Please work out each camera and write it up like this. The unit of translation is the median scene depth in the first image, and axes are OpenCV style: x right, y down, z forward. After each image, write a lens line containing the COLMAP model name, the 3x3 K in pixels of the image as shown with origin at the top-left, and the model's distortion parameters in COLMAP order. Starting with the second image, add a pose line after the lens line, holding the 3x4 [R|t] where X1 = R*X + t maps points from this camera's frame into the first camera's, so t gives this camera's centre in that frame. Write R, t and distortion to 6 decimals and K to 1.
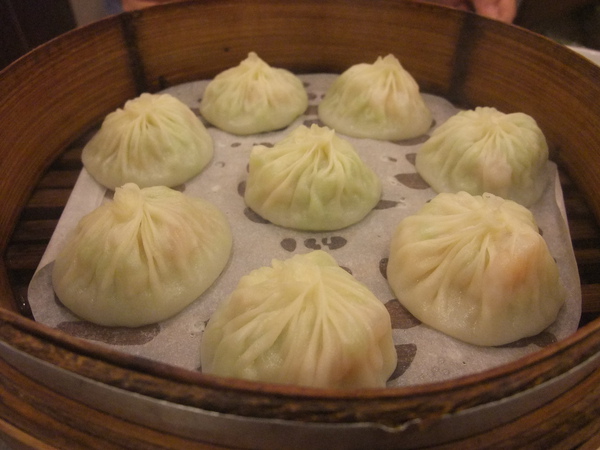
lens RADIAL K [[483.9, 0, 300.0], [0, 483.9, 225.0], [0, 0, 1]] dist [-0.084971, 0.003465]
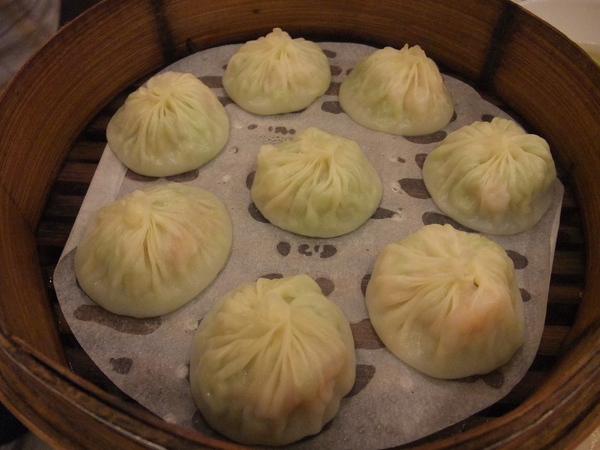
lens RADIAL K [[483.9, 0, 300.0], [0, 483.9, 225.0], [0, 0, 1]] dist [-0.084971, 0.003465]
pose [[0.990260, 0.110358, -0.084887, 0.098171], [-0.088746, 0.970098, 0.225906, -0.255558], [0.107279, -0.216172, 0.970444, -0.043113]]
